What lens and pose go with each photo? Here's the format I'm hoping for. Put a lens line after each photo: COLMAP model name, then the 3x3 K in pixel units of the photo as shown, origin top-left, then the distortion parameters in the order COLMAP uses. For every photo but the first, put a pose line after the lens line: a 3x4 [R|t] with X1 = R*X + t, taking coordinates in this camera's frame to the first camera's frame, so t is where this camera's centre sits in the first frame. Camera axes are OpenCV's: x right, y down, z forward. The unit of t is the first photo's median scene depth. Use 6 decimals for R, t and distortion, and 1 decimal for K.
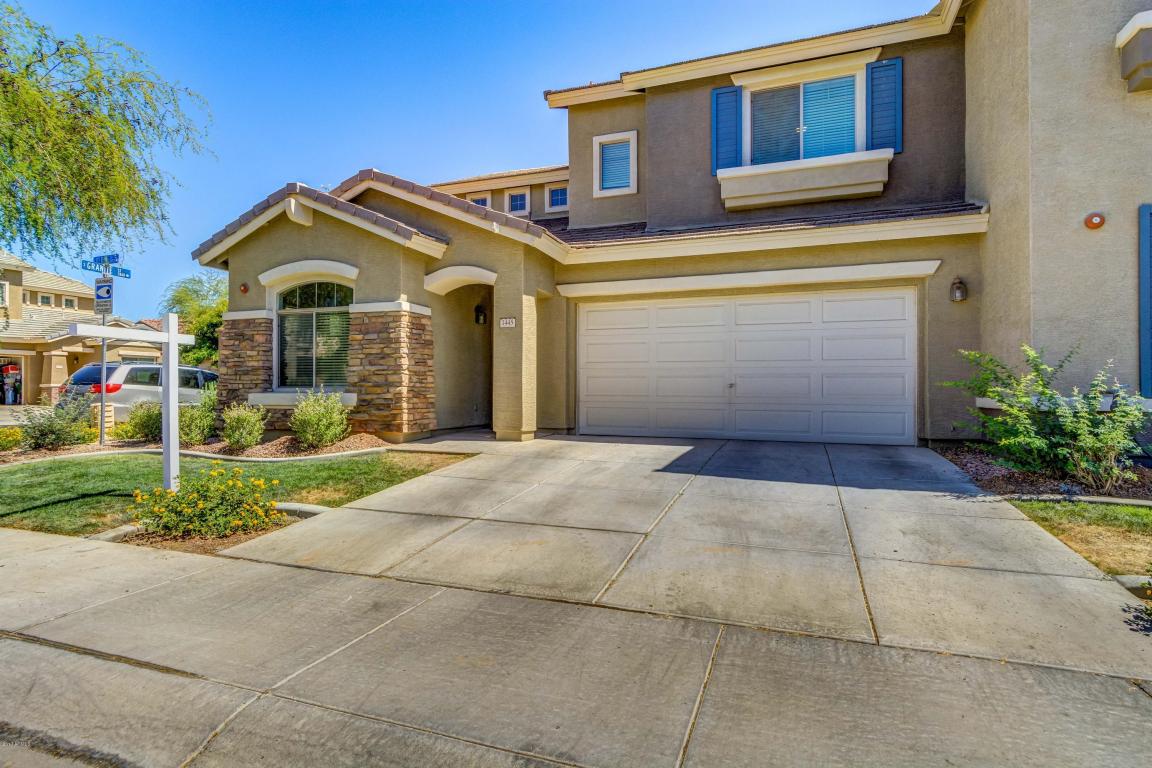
lens RADIAL K [[612.2, 0, 607.1], [0, 612.2, 386.8], [0, 0, 1]] dist [0.000141, 0.000332]
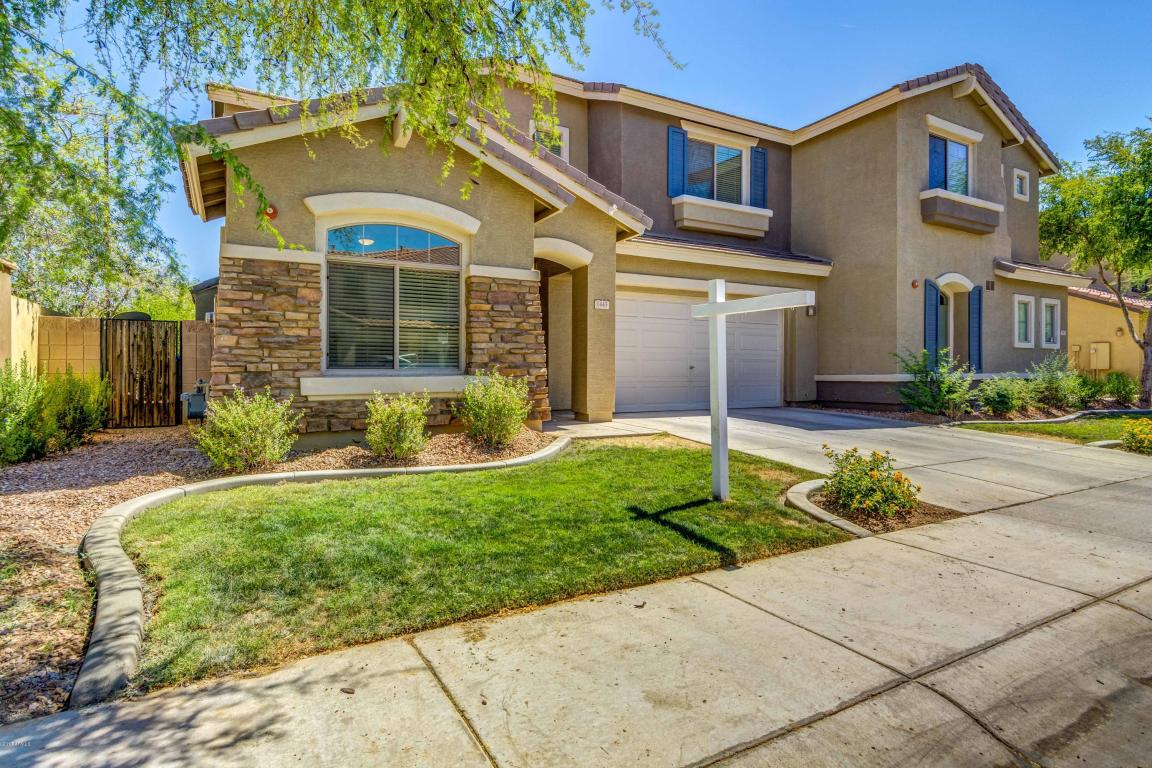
lens RADIAL K [[590.8, 0, 591.1], [0, 590.8, 373.7], [0, 0, 1]] dist [-0.001119, -0.000419]
pose [[0.649642, -0.006030, 0.760216, -0.904657], [-0.001265, 0.999959, 0.009012, 0.000361], [-0.760239, -0.006817, 0.649607, 0.378605]]
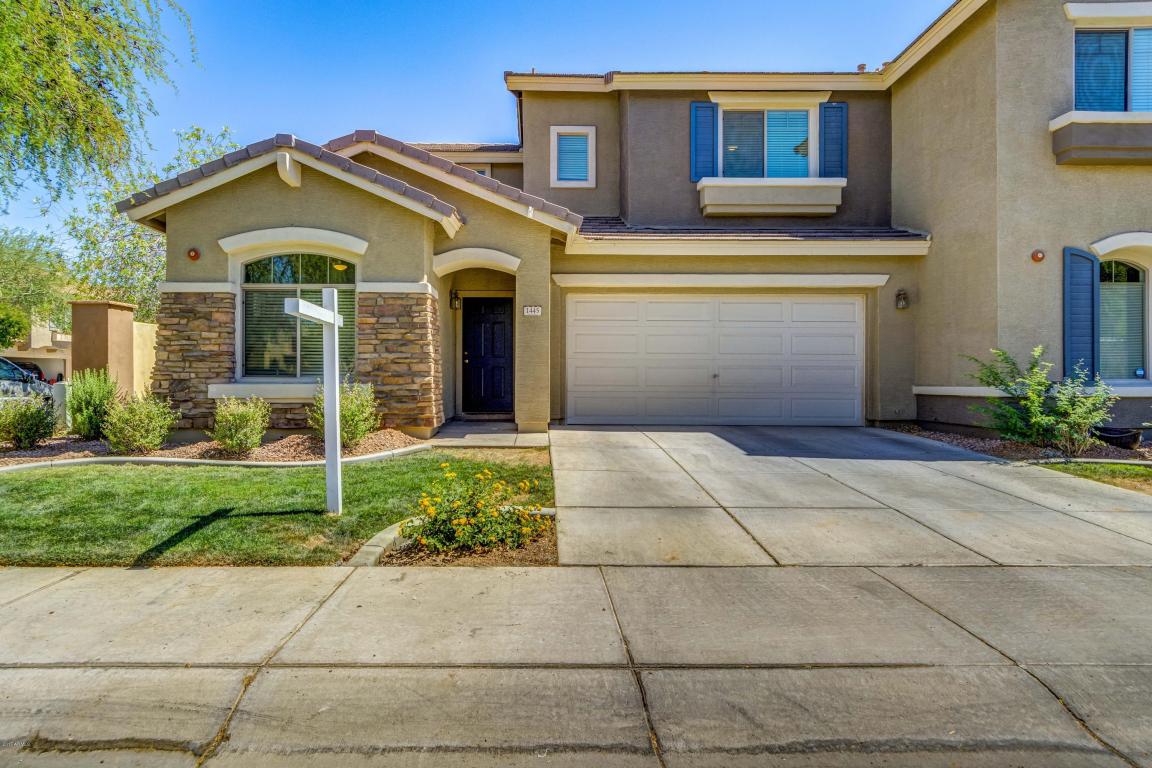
lens RADIAL K [[609.4, 0, 573.1], [0, 609.4, 378.5], [0, 0, 1]] dist [-0.002887, -0.001299]
pose [[0.933990, 0.000986, 0.357297, -0.443131], [-0.002902, 0.999984, 0.004826, -0.002315], [-0.357287, -0.005545, 0.933978, 0.074616]]
